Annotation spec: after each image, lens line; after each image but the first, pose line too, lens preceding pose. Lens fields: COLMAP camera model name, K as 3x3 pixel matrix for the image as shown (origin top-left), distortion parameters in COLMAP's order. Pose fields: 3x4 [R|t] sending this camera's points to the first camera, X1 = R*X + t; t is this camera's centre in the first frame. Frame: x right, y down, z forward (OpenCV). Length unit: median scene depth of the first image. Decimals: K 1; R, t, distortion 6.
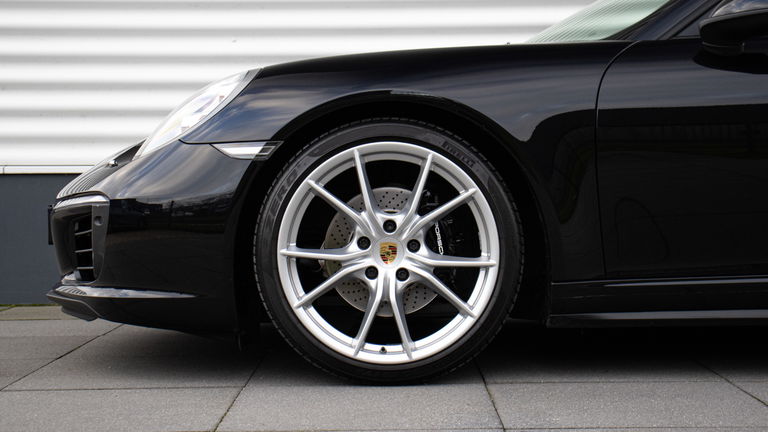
lens RADIAL K [[1543.9, 0, 383.4], [0, 1543.9, 221.7], [0, 0, 1]] dist [0.111251, 0.000000]
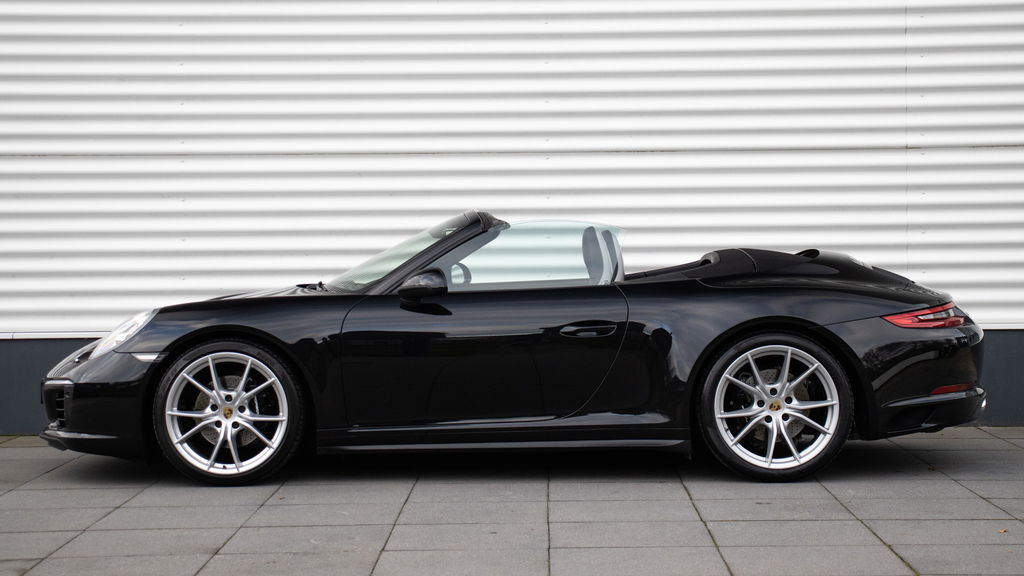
lens RADIAL K [[2033.8, 0, 520.8], [0, 2033.8, 278.1], [0, 0, 1]] dist [0.106617, 0.000000]
pose [[0.999989, -0.000259, 0.004754, 0.335339], [0.000326, 0.999900, -0.014141, -0.104161], [-0.004749, 0.014142, 0.999889, -1.393915]]
